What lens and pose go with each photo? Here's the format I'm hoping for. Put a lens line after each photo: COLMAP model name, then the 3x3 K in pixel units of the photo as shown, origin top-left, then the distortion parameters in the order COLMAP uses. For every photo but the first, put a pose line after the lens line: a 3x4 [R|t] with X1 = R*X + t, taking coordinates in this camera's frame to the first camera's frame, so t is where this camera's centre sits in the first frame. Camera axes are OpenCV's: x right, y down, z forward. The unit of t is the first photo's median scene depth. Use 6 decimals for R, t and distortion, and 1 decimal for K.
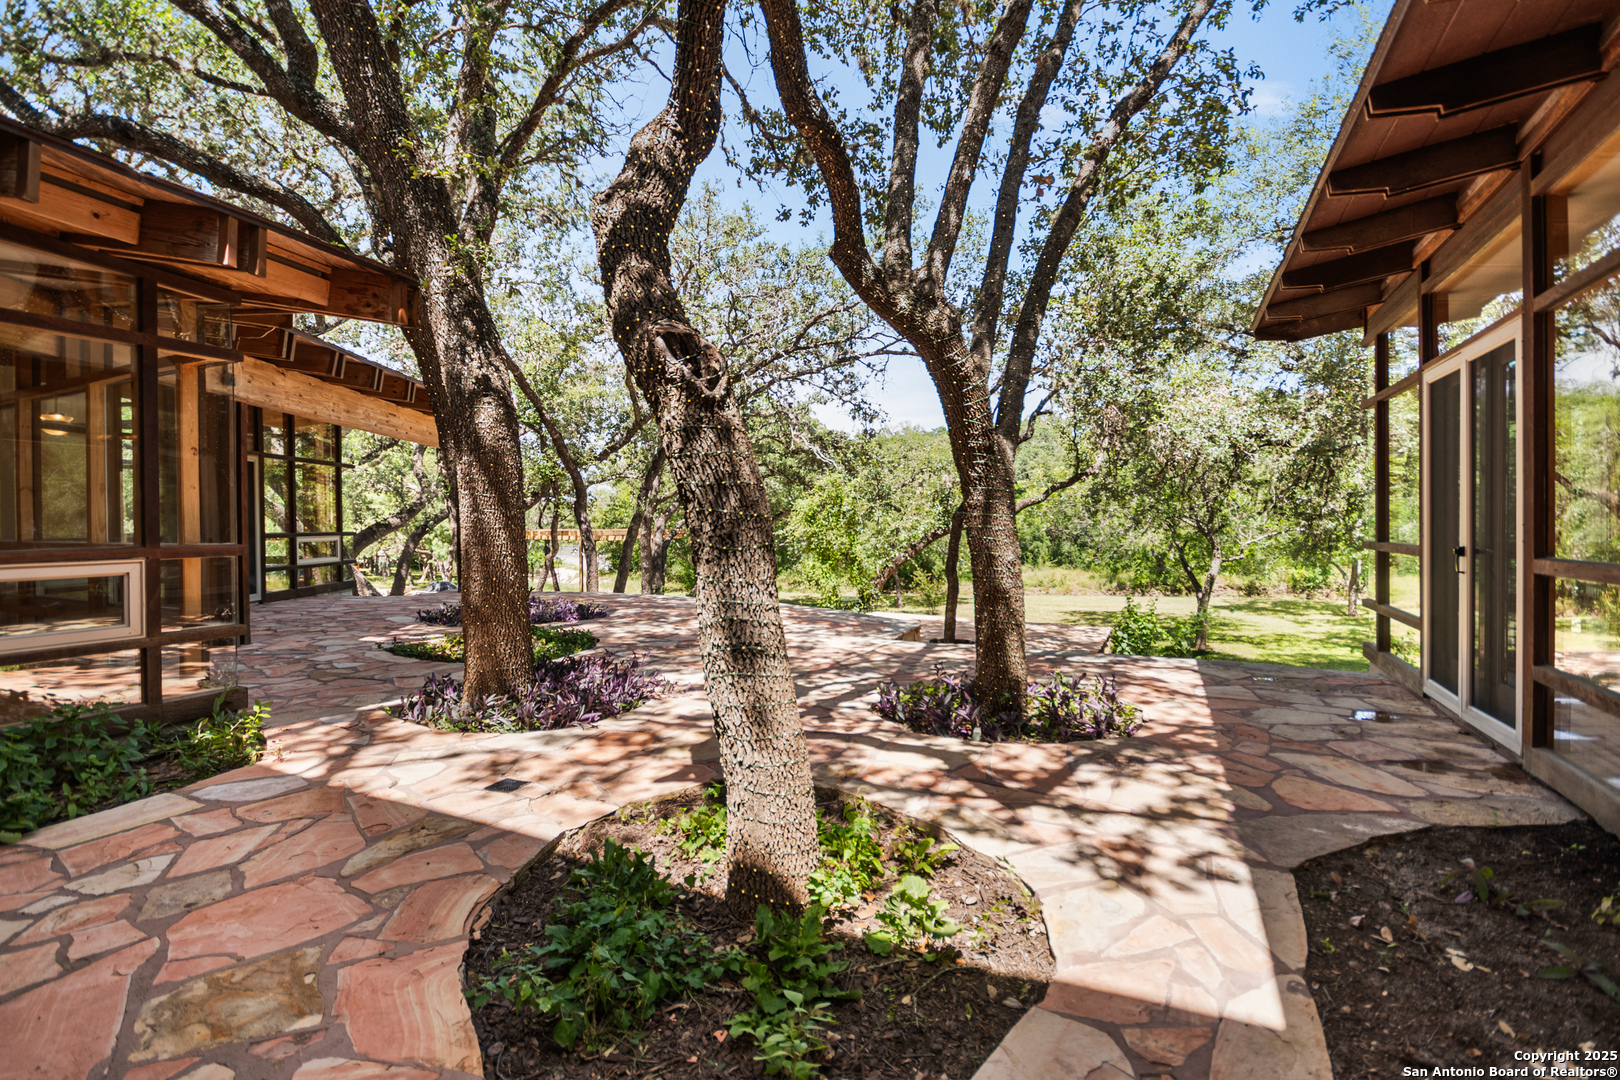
lens RADIAL K [[731.4, 0, 810.0], [0, 731.4, 531.2], [0, 0, 1]] dist [-0.001369, -0.000508]
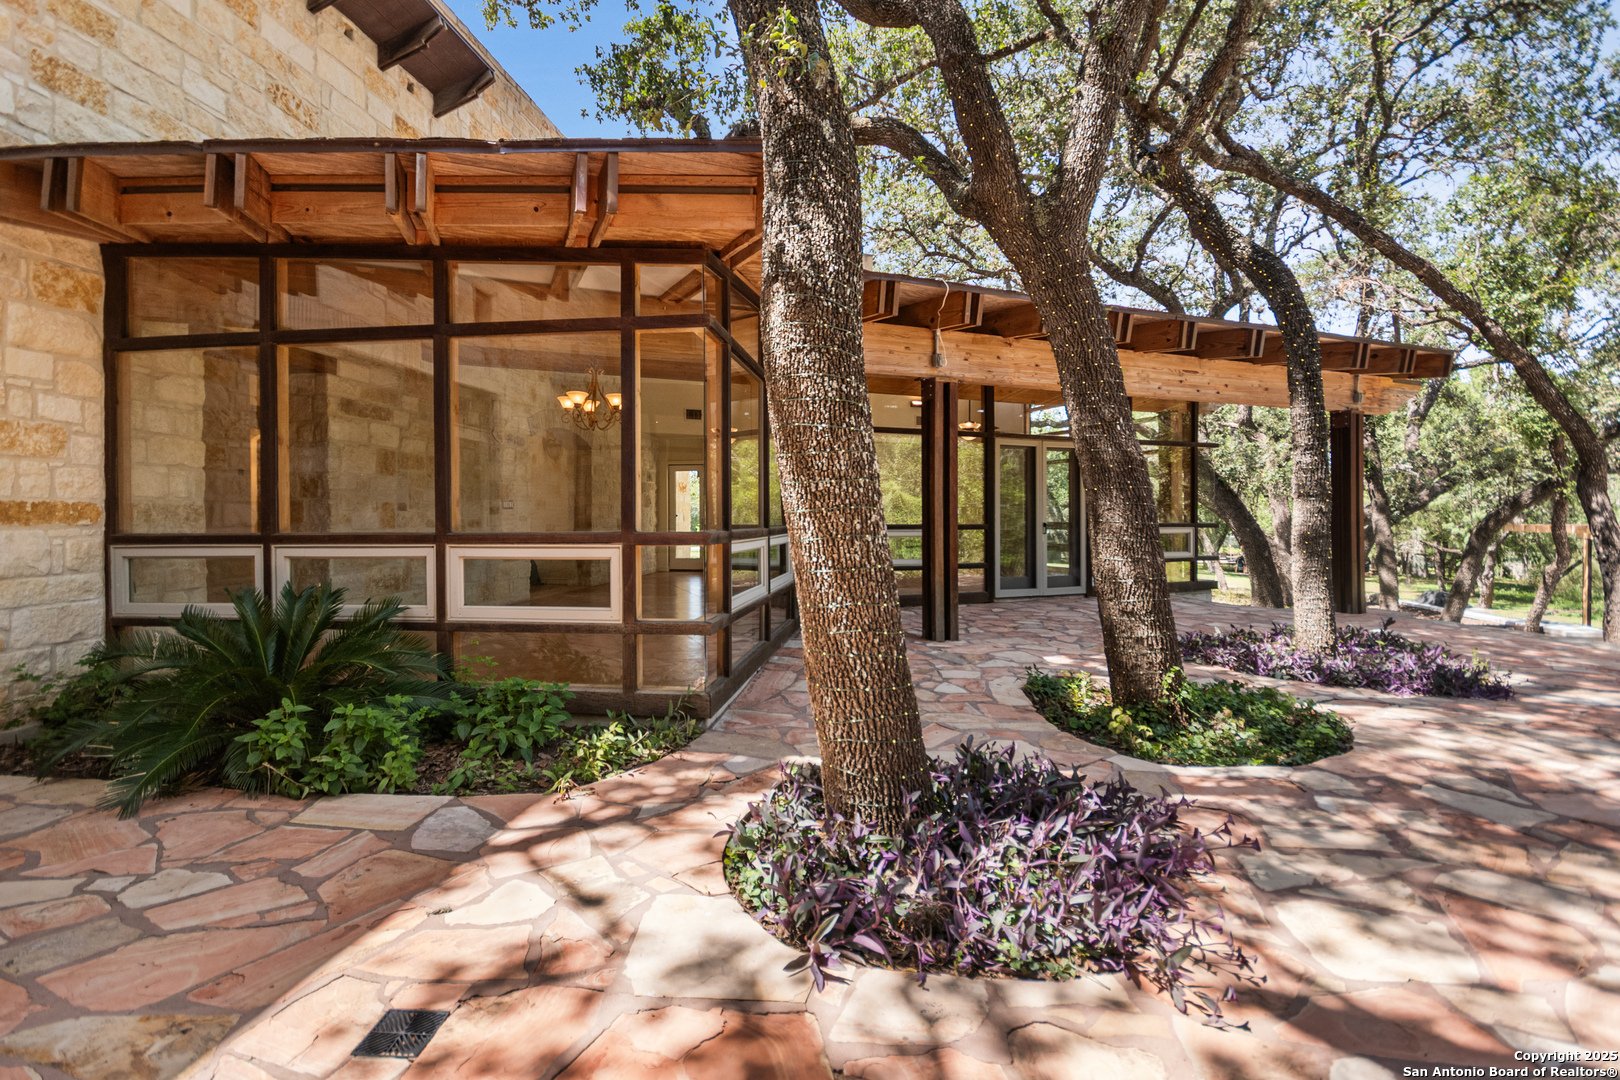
lens RADIAL K [[731.4, 0, 821.1], [0, 731.4, 514.2], [0, 0, 1]] dist [-0.001369, -0.000508]
pose [[0.298028, 0.000314, -0.954557, 0.126985], [-0.012413, 0.999917, -0.003546, -0.002835], [0.954476, 0.012905, 0.298007, 1.024335]]
